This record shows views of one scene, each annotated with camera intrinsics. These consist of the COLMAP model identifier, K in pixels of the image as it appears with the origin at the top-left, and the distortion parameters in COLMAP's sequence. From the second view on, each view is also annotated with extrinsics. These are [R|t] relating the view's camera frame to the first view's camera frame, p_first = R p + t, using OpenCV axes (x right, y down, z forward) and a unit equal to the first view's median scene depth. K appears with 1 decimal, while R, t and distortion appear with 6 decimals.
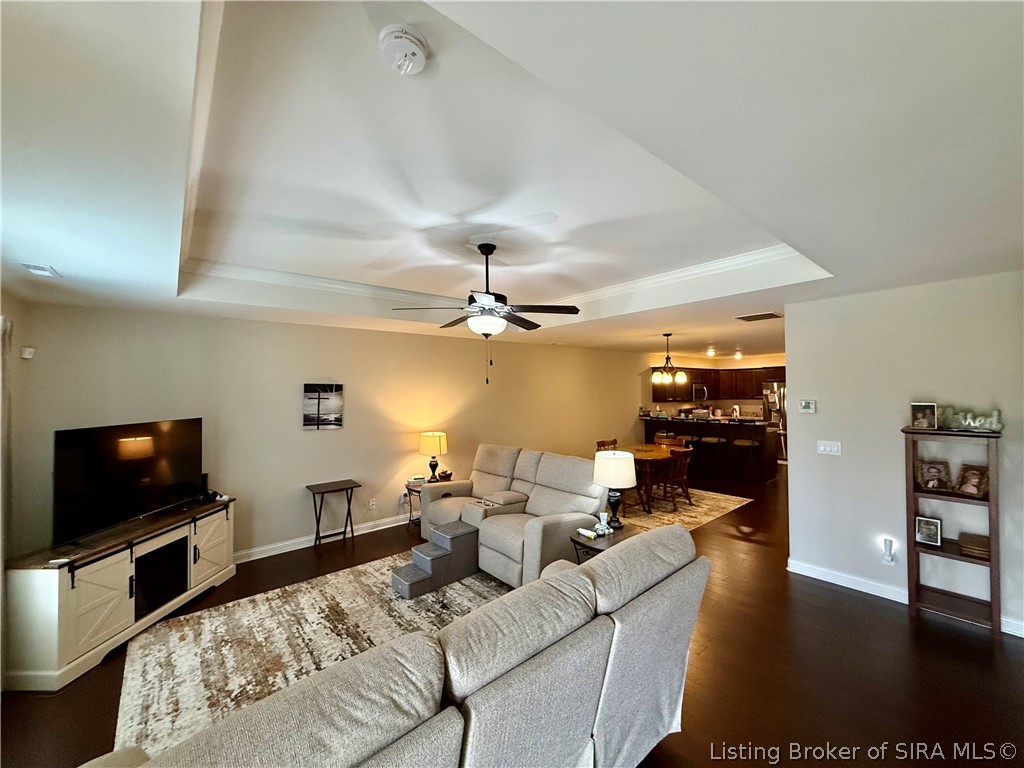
lens RADIAL K [[406.0, 0, 509.5], [0, 406.0, 384.2], [0, 0, 1]] dist [0.000576, 0.000044]
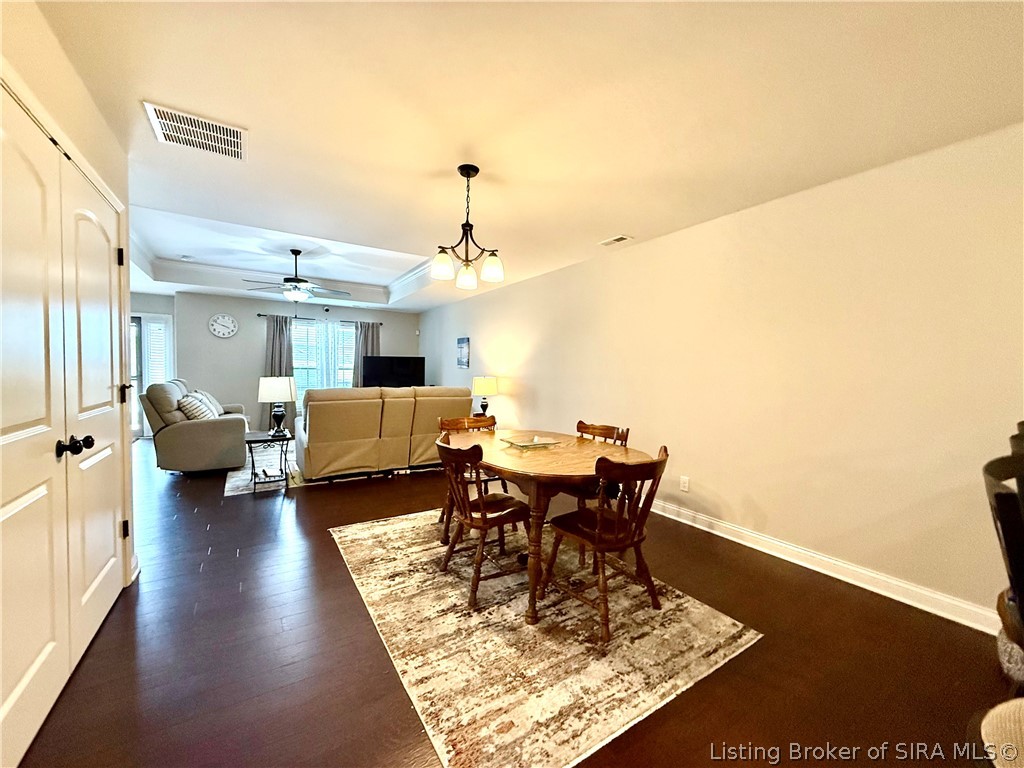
lens RADIAL K [[406.0, 0, 509.5], [0, 406.0, 384.2], [0, 0, 1]] dist [0.000576, 0.000044]
pose [[-0.132163, 0.045018, -0.990205, 1.297742], [0.000305, 0.998970, 0.045375, 0.131003], [0.991228, 0.005695, -0.132040, 1.753189]]
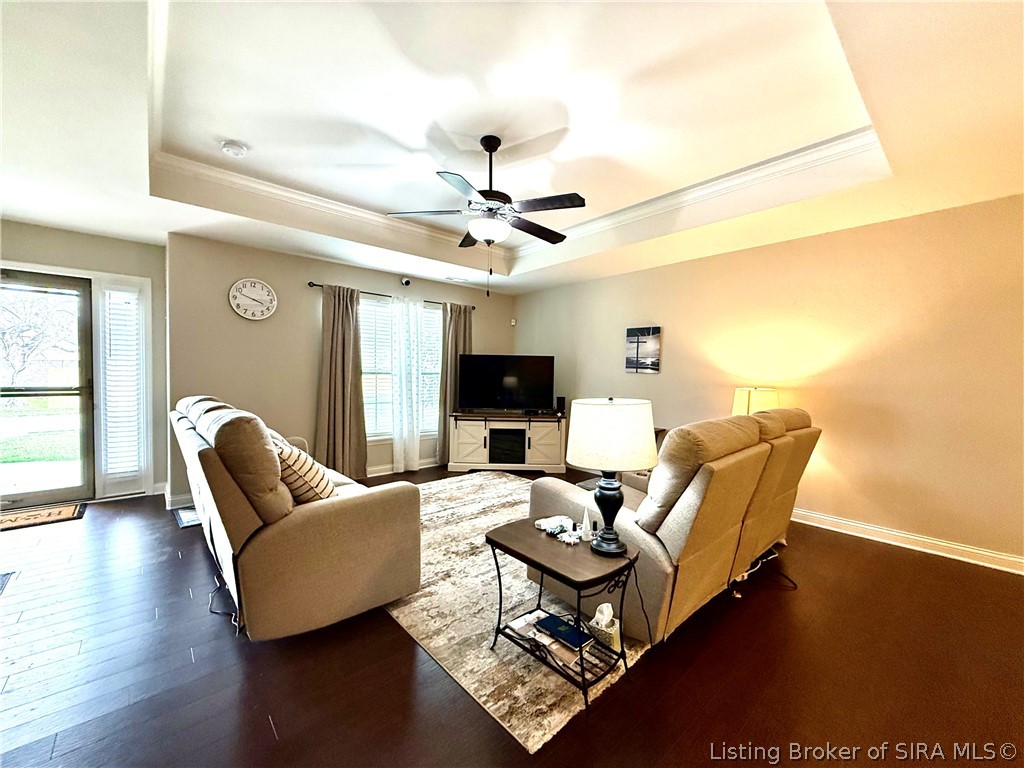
lens RADIAL K [[406.0, 0, 509.5], [0, 406.0, 384.2], [0, 0, 1]] dist [0.000576, 0.000044]
pose [[0.021561, 0.039170, -0.999000, 0.693038], [-0.001204, 0.999232, 0.039153, 0.128317], [0.999767, 0.000358, 0.021591, 0.832279]]
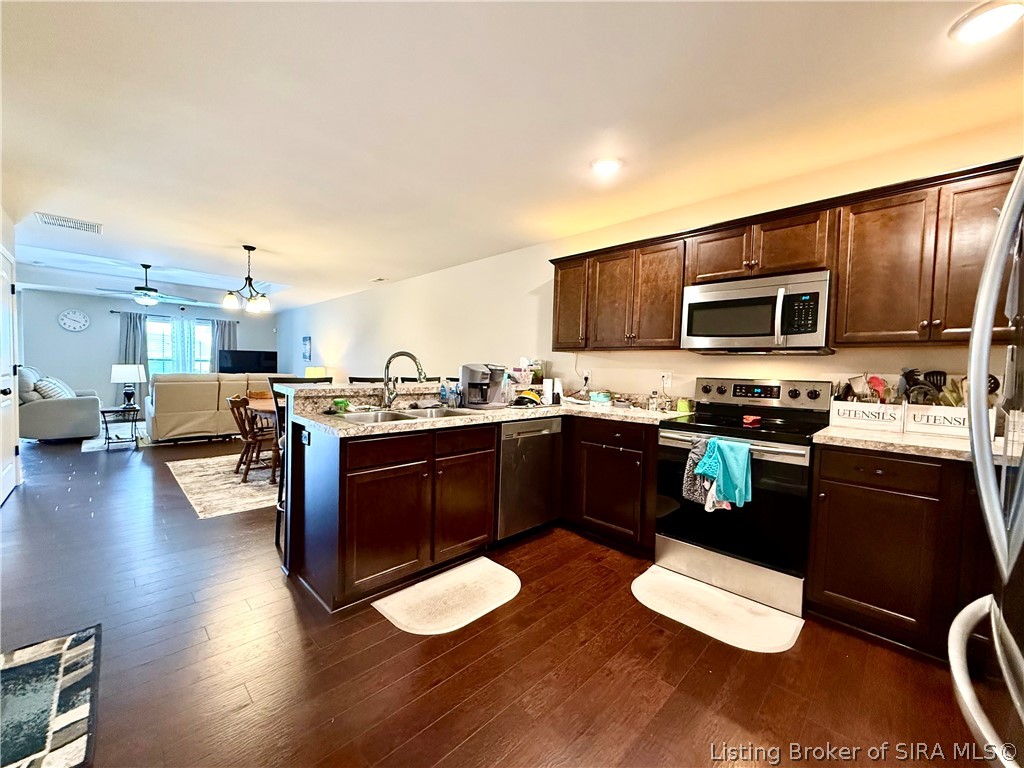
lens RADIAL K [[406.0, 0, 509.5], [0, 406.0, 384.2], [0, 0, 1]] dist [0.000576, 0.000044]
pose [[0.086431, 0.052740, -0.994861, 1.920004], [-0.011506, 0.998584, 0.051938, 0.140965], [0.996191, 0.006958, 0.086915, 2.268843]]
